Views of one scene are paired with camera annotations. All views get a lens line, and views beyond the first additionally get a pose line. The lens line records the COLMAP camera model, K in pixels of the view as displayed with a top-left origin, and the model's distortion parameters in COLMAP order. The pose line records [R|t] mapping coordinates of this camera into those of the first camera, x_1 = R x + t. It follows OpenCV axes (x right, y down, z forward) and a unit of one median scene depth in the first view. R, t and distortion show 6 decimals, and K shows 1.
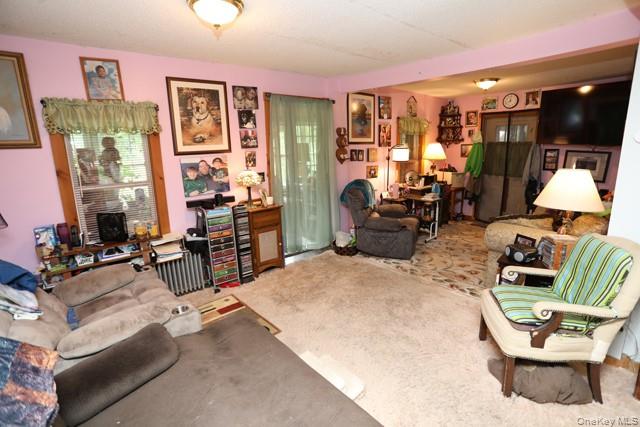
lens RADIAL K [[308.7, 0, 323.0], [0, 308.7, 211.6], [0, 0, 1]] dist [-0.069958, 0.029609]
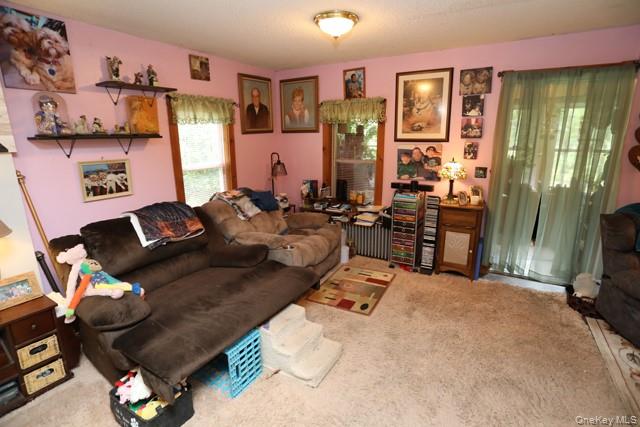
lens RADIAL K [[308.7, 0, 323.0], [0, 308.7, 211.6], [0, 0, 1]] dist [-0.069958, 0.029609]
pose [[0.355959, 0.251631, -0.899986, 0.498734], [-0.198090, 0.961497, 0.190481, -0.091003], [0.913265, 0.110475, 0.392100, 0.303113]]
